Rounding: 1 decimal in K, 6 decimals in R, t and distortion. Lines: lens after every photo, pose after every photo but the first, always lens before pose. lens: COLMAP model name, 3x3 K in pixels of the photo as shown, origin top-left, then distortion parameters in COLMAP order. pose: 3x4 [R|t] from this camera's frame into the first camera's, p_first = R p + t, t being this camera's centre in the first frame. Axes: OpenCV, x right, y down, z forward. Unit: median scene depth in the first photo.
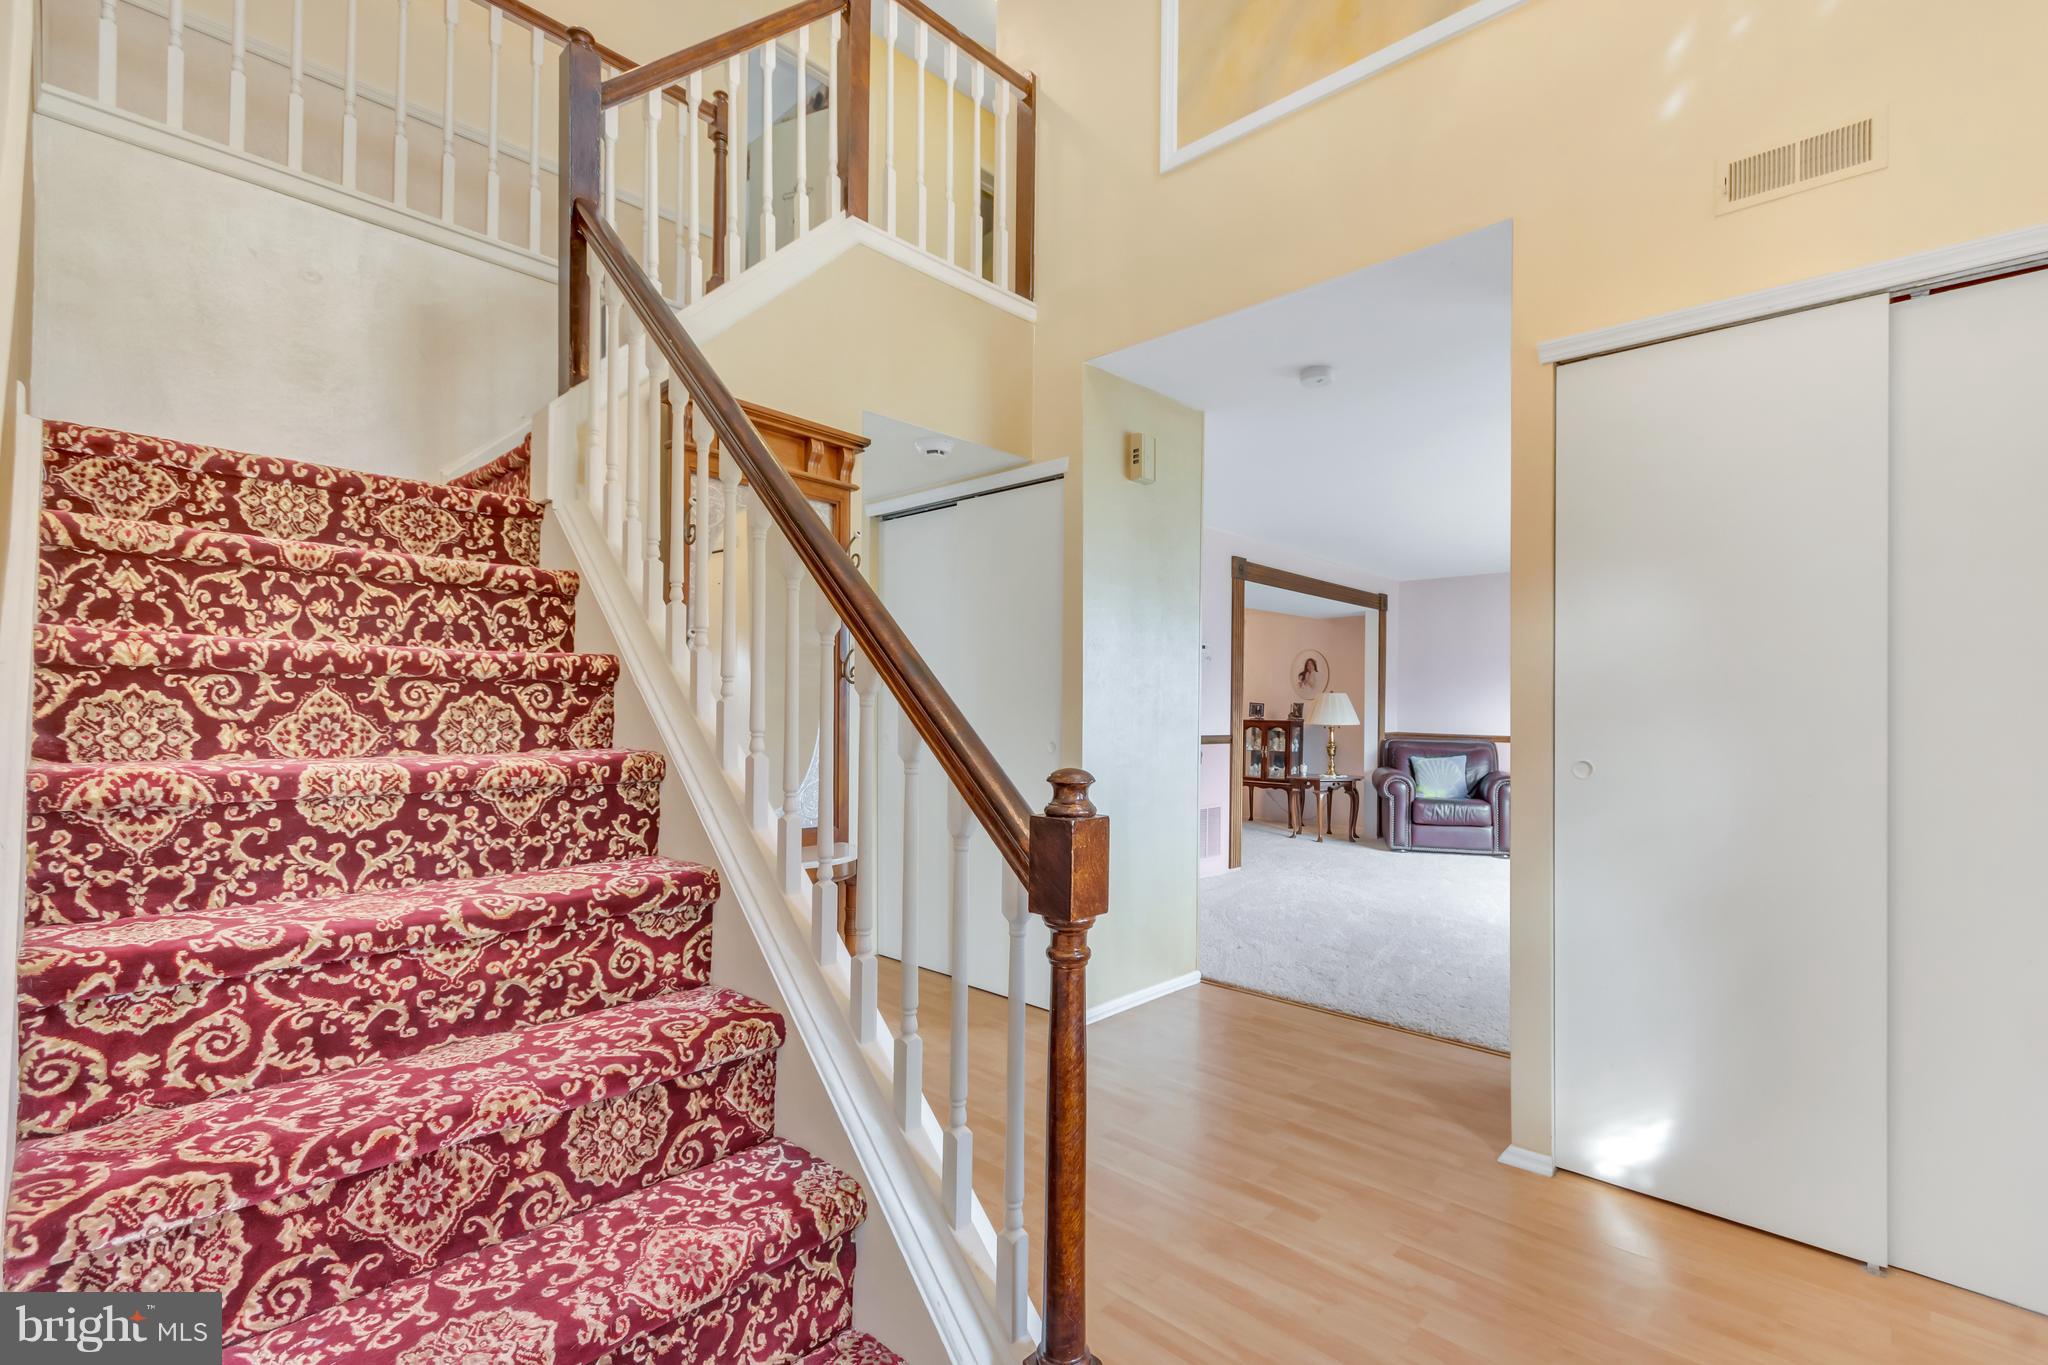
lens RADIAL K [[950.5, 0, 1035.2], [0, 950.5, 714.3], [0, 0, 1]] dist [0.010289, 0.000401]
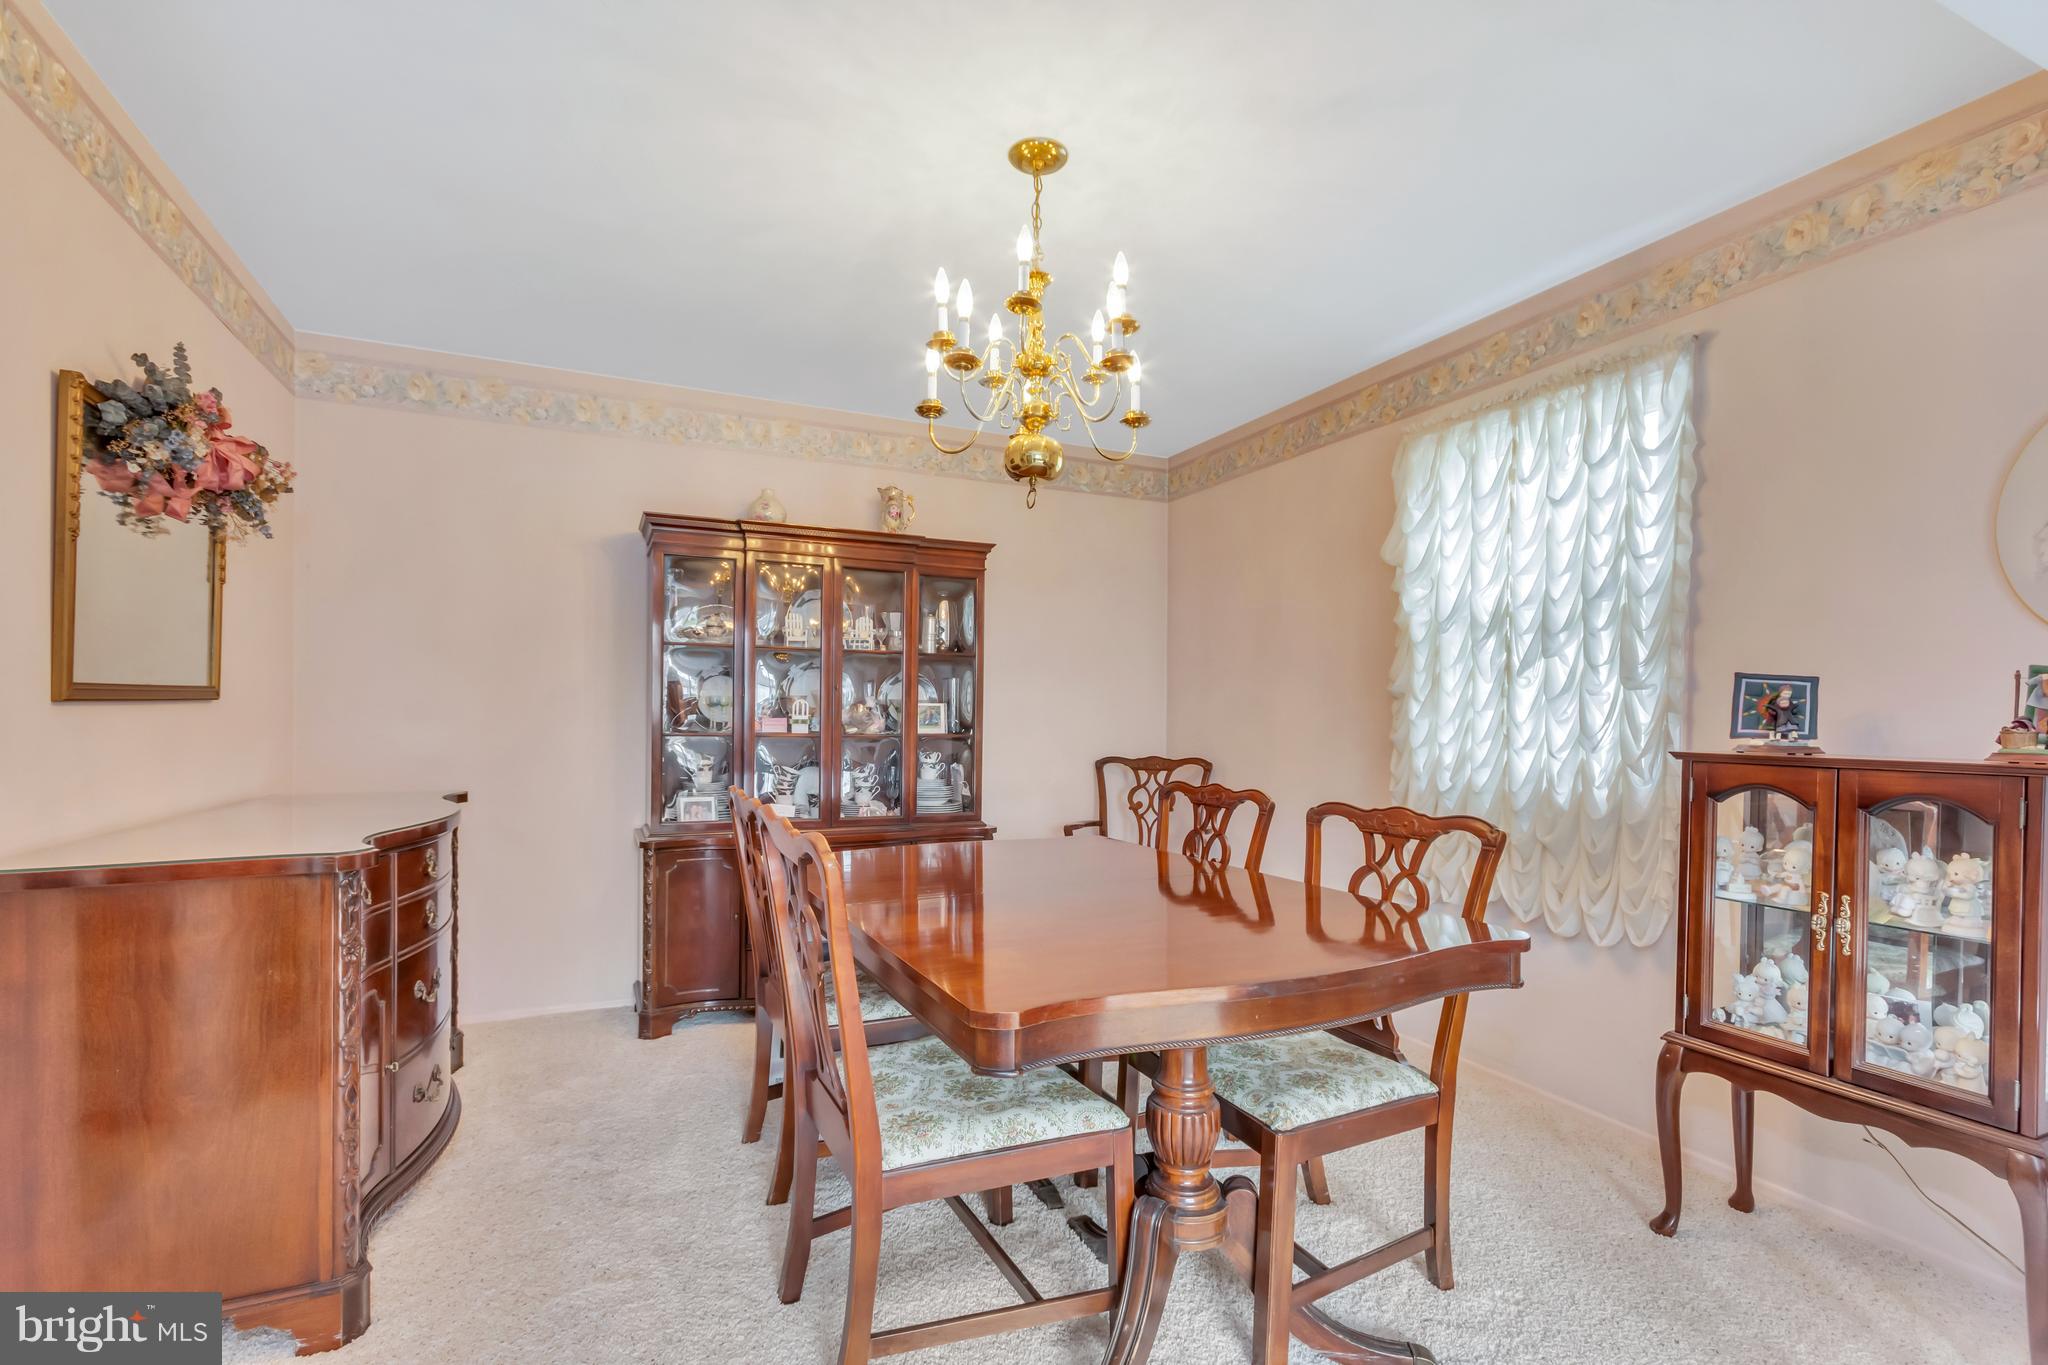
lens RADIAL K [[950.5, 0, 1035.2], [0, 950.5, 714.3], [0, 0, 1]] dist [0.010289, 0.000401]
pose [[0.911017, -0.003188, -0.412356, 0.179015], [0.002368, 0.999994, -0.002499, -0.001049], [0.412362, 0.001300, 0.911019, 0.776841]]
